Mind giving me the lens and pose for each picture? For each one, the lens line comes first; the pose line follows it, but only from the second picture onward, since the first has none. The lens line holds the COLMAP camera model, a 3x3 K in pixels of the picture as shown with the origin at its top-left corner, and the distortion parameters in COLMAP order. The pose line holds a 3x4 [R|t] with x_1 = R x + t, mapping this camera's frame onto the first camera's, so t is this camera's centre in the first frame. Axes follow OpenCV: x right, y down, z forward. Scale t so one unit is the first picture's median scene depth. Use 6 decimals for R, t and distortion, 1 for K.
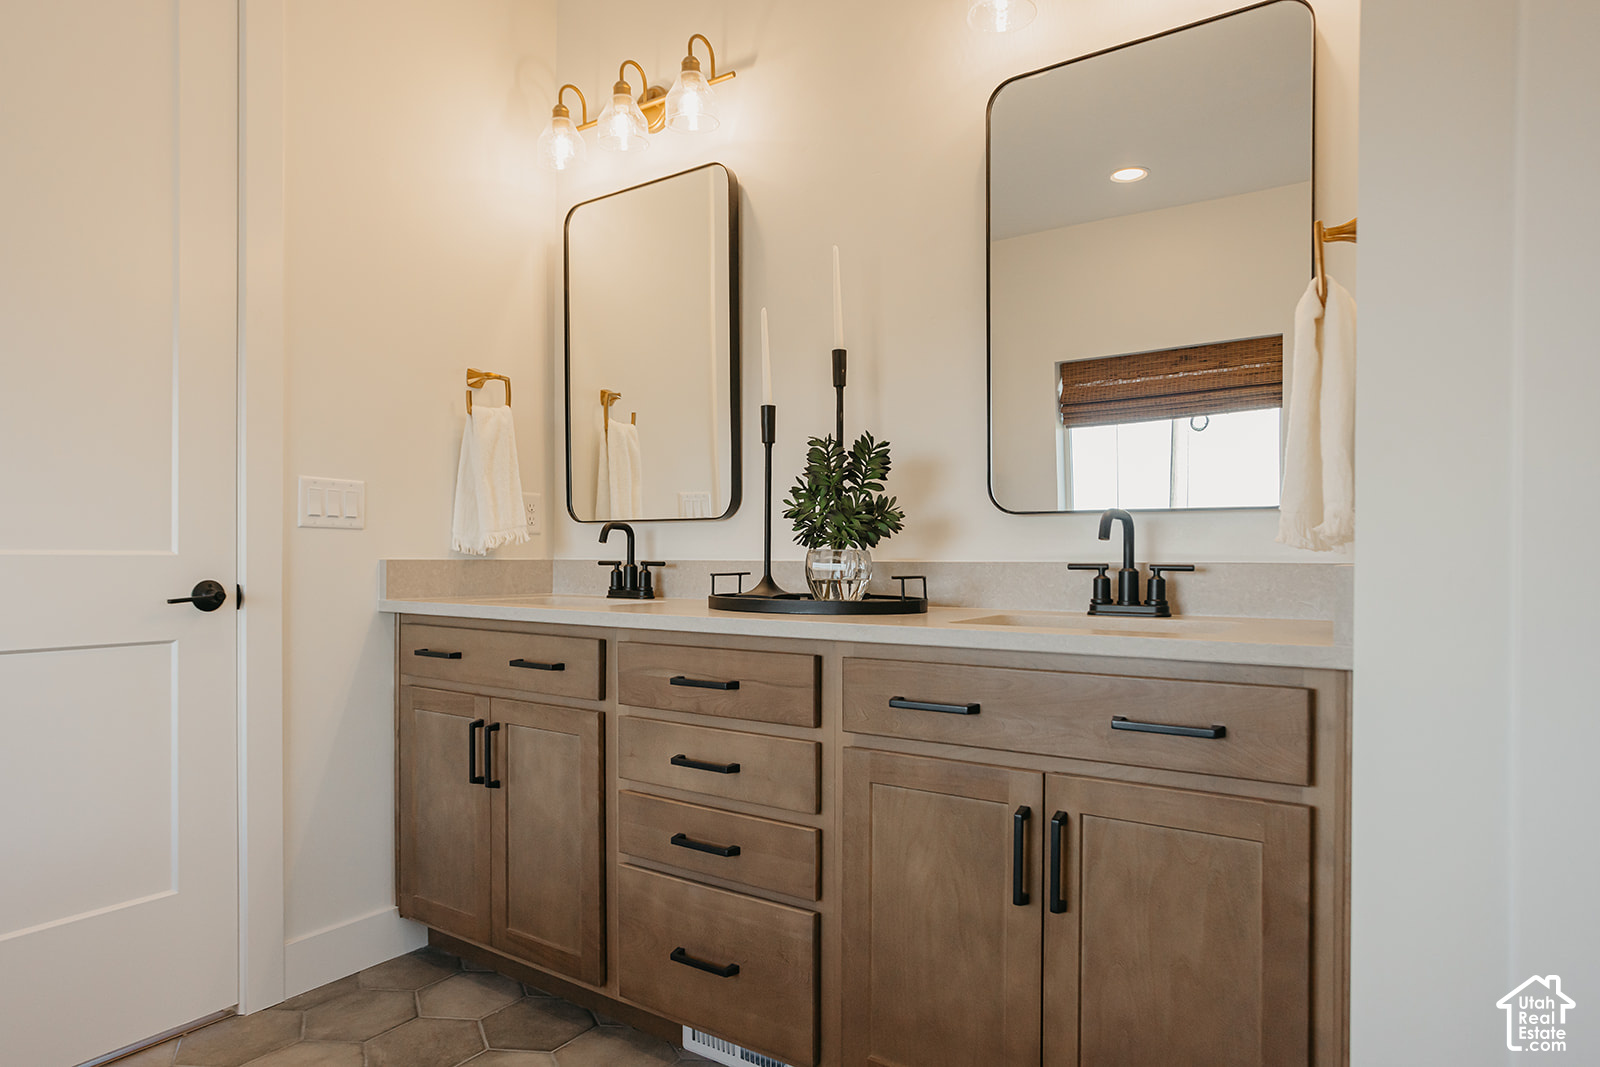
lens RADIAL K [[928.1, 0, 798.8], [0, 928.1, 563.7], [0, 0, 1]] dist [-0.047374, 0.000719]
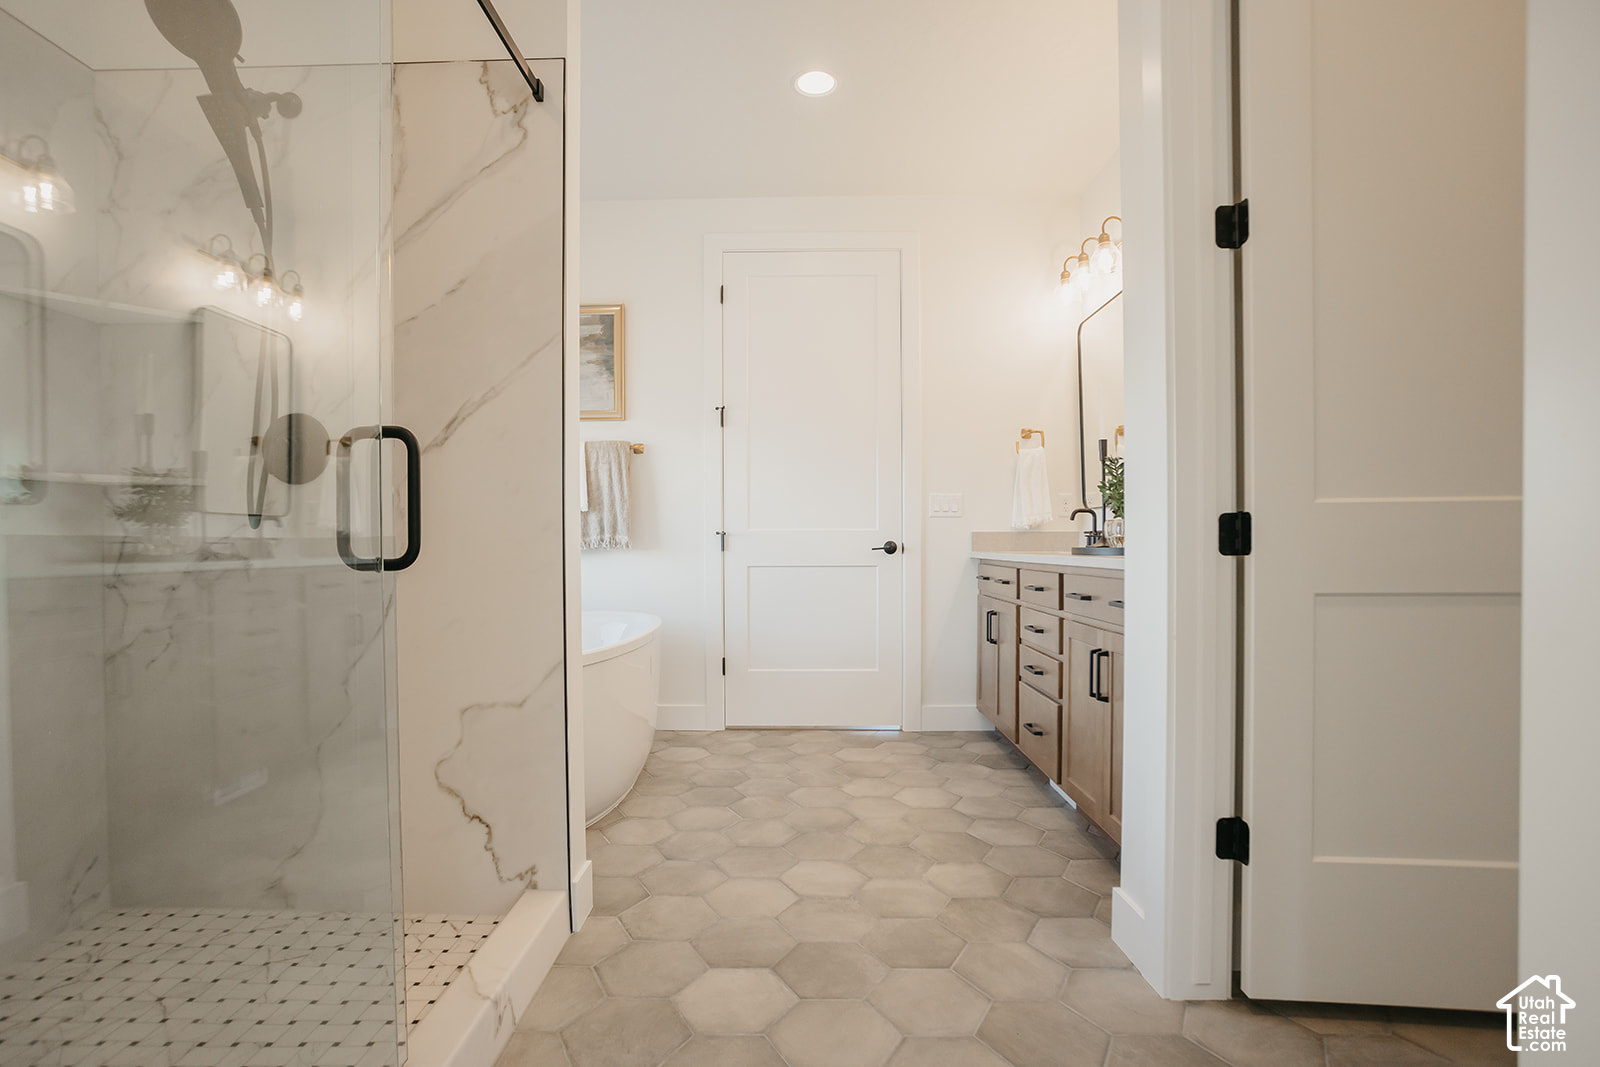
lens RADIAL K [[796.9, 0, 796.6], [0, 796.9, 552.0], [0, 0, 1]] dist [0.001046, 0.000163]
pose [[0.554329, 0.007712, -0.832262, 0.866452], [0.000901, 0.999951, 0.009865, 0.024515], [0.832297, -0.006218, 0.554295, -0.322847]]
